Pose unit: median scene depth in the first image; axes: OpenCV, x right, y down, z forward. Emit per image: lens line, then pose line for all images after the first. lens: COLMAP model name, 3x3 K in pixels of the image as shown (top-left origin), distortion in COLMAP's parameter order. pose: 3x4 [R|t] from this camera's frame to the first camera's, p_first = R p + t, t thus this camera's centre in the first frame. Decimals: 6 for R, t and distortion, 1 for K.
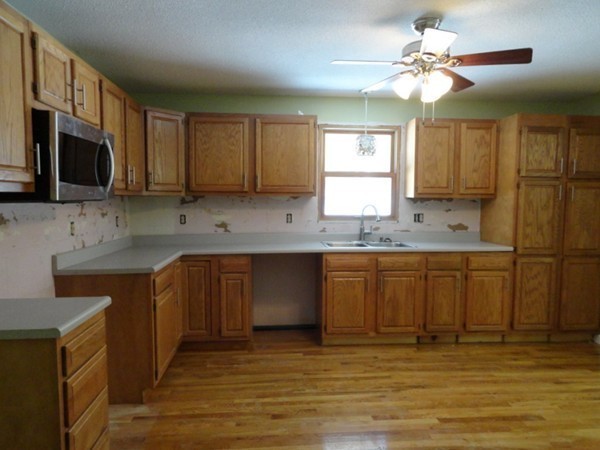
lens RADIAL K [[428.5, 0, 300.0], [0, 428.5, 225.0], [0, 0, 1]] dist [-0.001808, 0.005102]
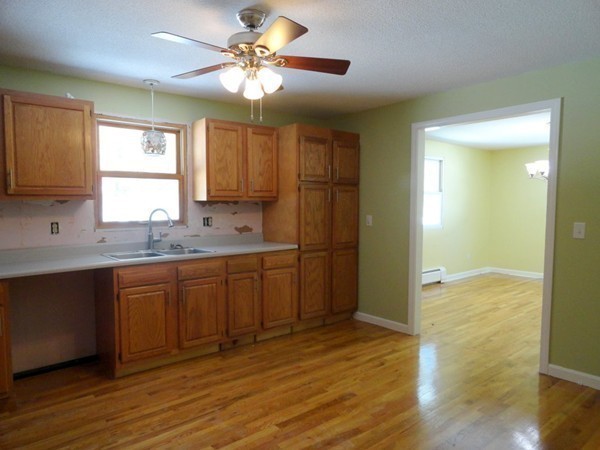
lens RADIAL K [[414.8, 0, 300.0], [0, 414.8, 225.0], [0, 0, 1]] dist [-0.003109, 0.006279]
pose [[0.814644, -0.040729, 0.578530, -0.110417], [0.047701, 0.998857, 0.003151, -0.002248], [-0.577997, 0.025030, 0.815655, 0.127474]]
